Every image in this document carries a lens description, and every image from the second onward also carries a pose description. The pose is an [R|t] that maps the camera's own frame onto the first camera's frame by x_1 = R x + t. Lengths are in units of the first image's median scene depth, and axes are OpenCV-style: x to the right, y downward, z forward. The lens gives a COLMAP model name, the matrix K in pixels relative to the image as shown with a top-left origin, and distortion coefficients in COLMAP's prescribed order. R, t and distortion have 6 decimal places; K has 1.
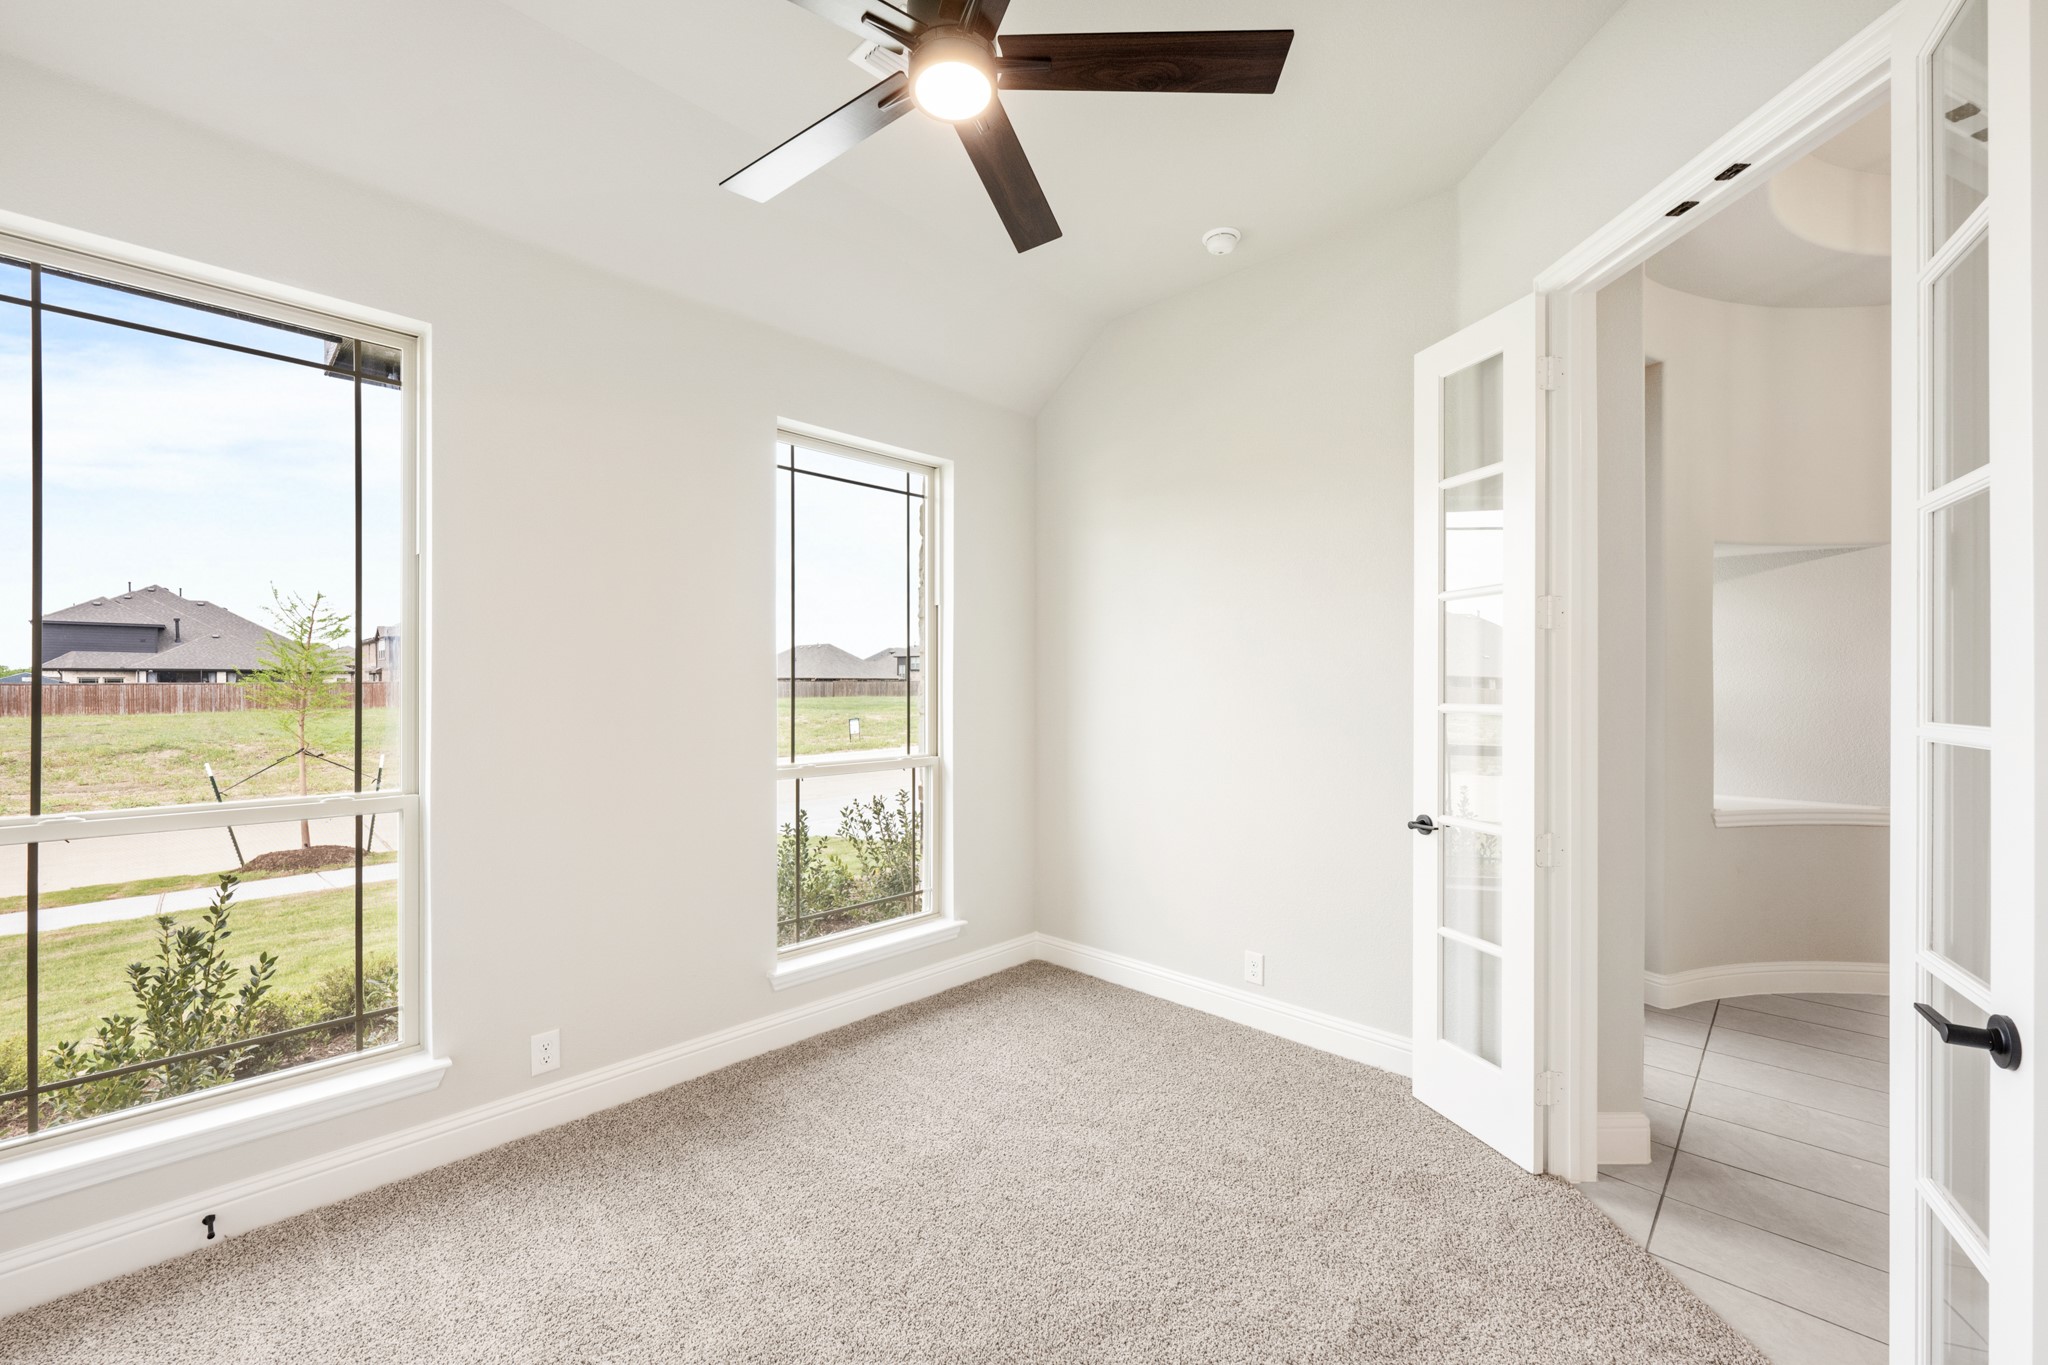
lens RADIAL K [[842.9, 0, 1020.0], [0, 842.9, 679.8], [0, 0, 1]] dist [0.001924, 0.000917]
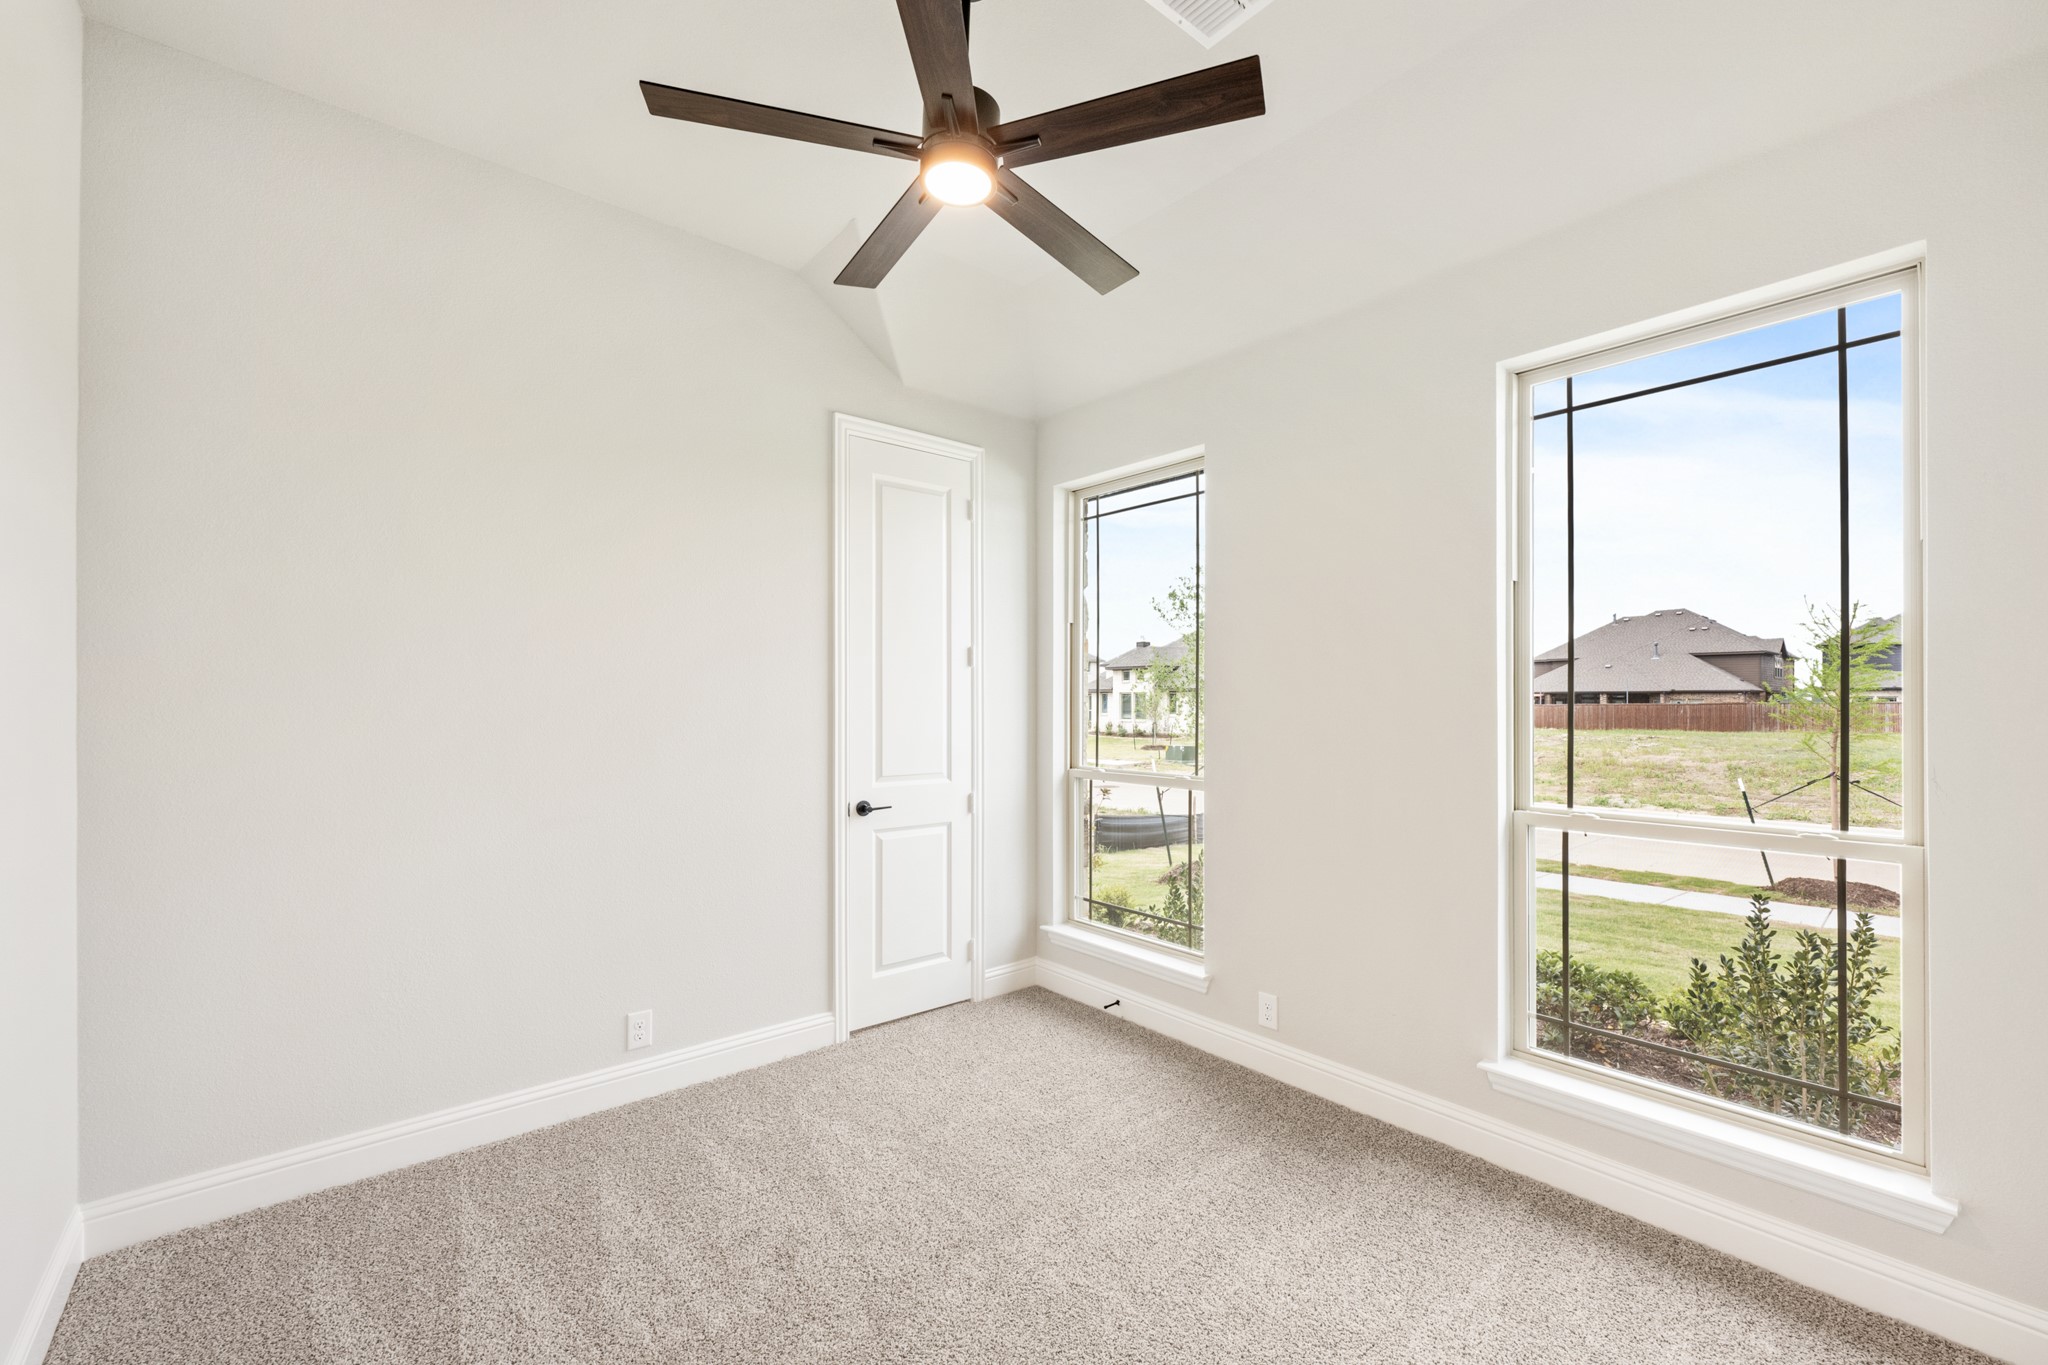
lens RADIAL K [[842.9, 0, 1019.6], [0, 842.9, 692.2], [0, 0, 1]] dist [0.001924, 0.000917]
pose [[-0.086747, -0.009637, -0.996184, 0.465330], [-0.002677, 0.999952, -0.009440, 0.001683], [0.996227, 0.001848, -0.086769, 0.529240]]
